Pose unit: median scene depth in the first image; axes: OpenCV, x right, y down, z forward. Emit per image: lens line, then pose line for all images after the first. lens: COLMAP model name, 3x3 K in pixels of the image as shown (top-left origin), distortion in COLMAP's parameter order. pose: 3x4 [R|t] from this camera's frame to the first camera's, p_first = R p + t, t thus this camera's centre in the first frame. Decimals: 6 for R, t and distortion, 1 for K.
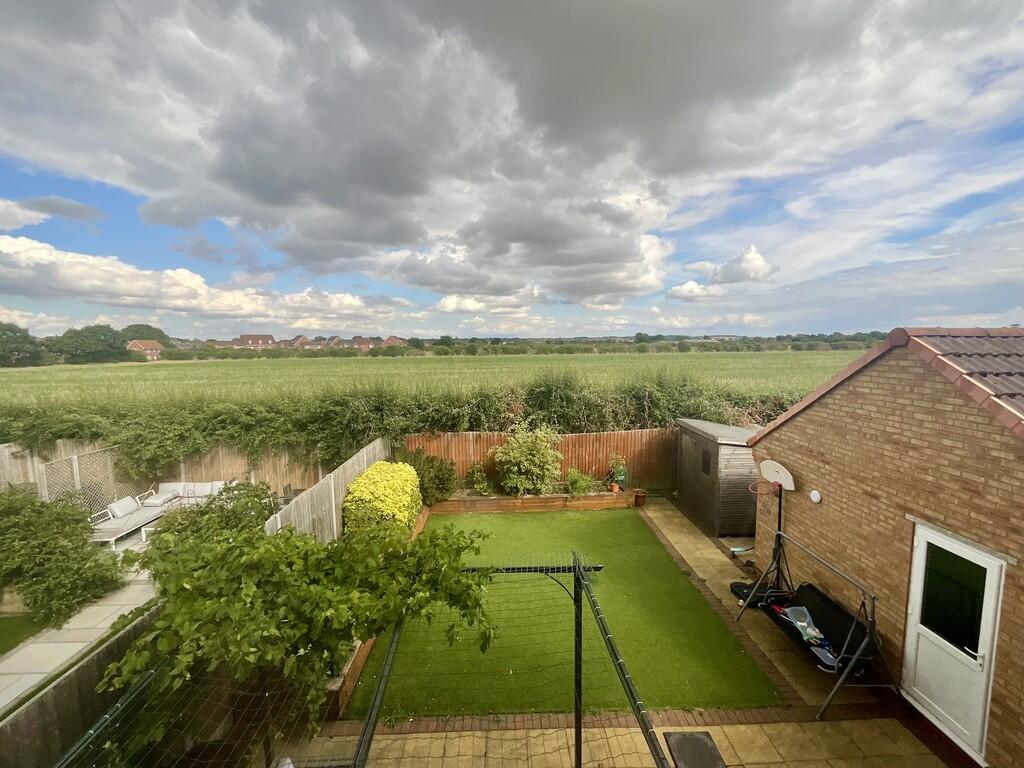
lens RADIAL K [[416.2, 0, 511.1], [0, 416.2, 385.1], [0, 0, 1]] dist [0.001646, -0.002017]
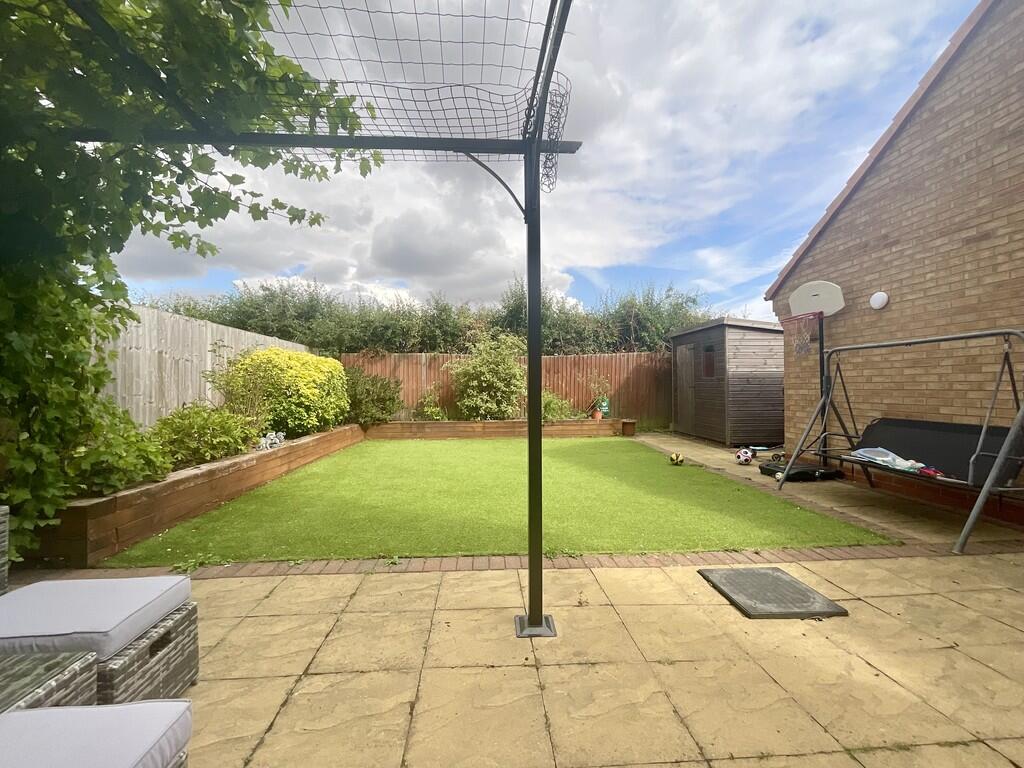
lens RADIAL K [[416.2, 0, 510.3], [0, 416.2, 386.0], [0, 0, 1]] dist [0.001646, -0.002017]
pose [[0.998945, 0.011900, 0.044355, 0.064065], [-0.007108, 0.994269, -0.106674, 0.431125], [-0.045370, 0.106246, 0.993304, 0.295156]]
